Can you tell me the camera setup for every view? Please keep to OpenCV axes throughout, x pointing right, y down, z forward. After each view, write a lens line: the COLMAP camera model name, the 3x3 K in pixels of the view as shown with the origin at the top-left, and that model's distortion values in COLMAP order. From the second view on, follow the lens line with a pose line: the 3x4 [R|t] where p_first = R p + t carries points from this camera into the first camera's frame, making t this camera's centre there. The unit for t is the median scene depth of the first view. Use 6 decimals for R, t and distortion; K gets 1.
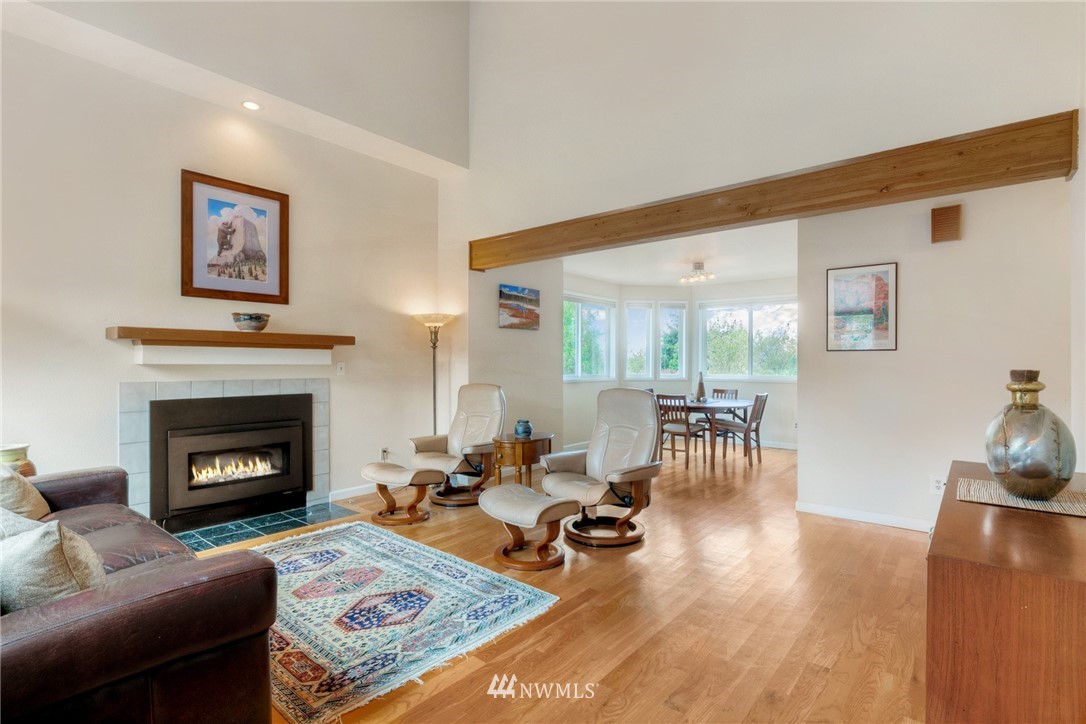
lens RADIAL K [[528.1, 0, 539.7], [0, 528.1, 363.6], [0, 0, 1]] dist [-0.003693, -0.001868]
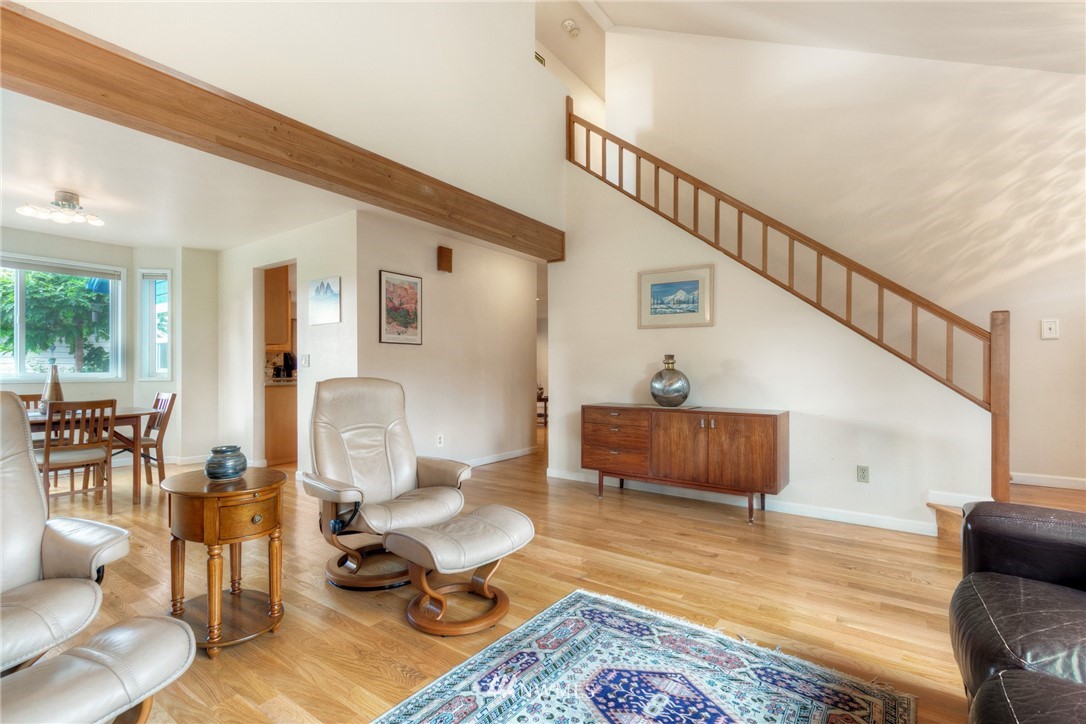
lens RADIAL K [[501.0, 0, 551.8], [0, 501.0, 368.5], [0, 0, 1]] dist [0.003352, 0.001557]
pose [[-0.100219, -0.000769, 0.994965, -0.917653], [0.001013, 0.999999, 0.000875, 0.050535], [-0.994965, 0.001096, -0.100218, 1.225507]]
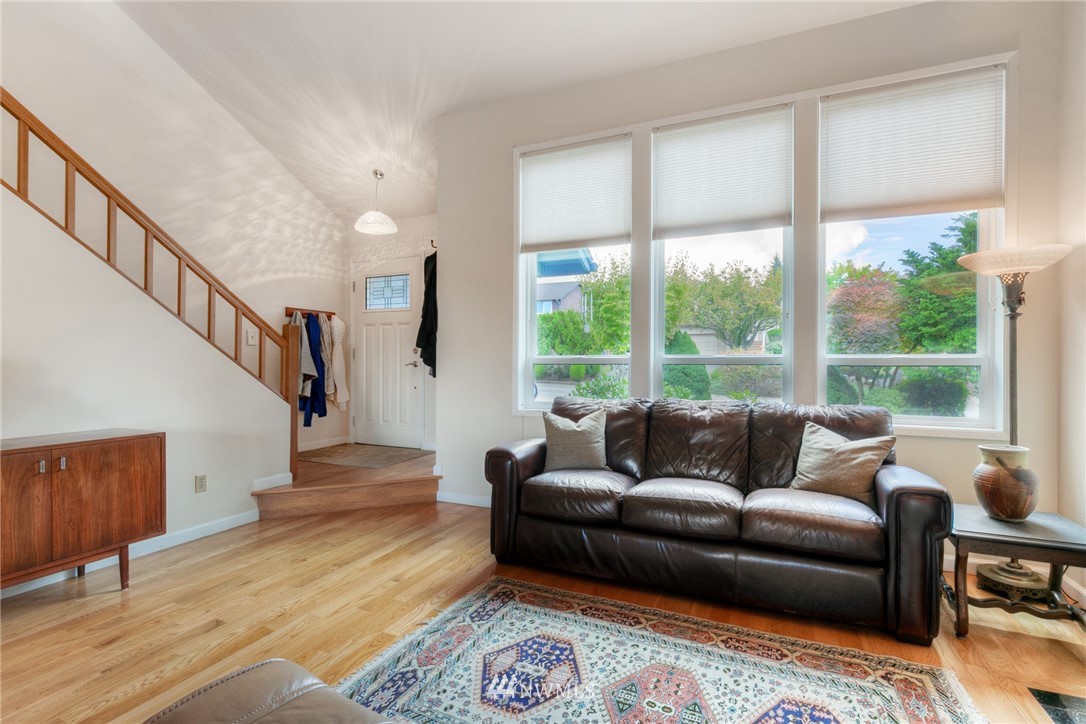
lens RADIAL K [[501.0, 0, 549.6], [0, 501.0, 360.2], [0, 0, 1]] dist [0.003352, 0.001557]
pose [[-0.956299, -0.001939, -0.292385, -0.107740], [-0.001330, 0.999997, -0.002284, 0.026322], [0.292389, -0.001796, -0.956298, 1.743816]]
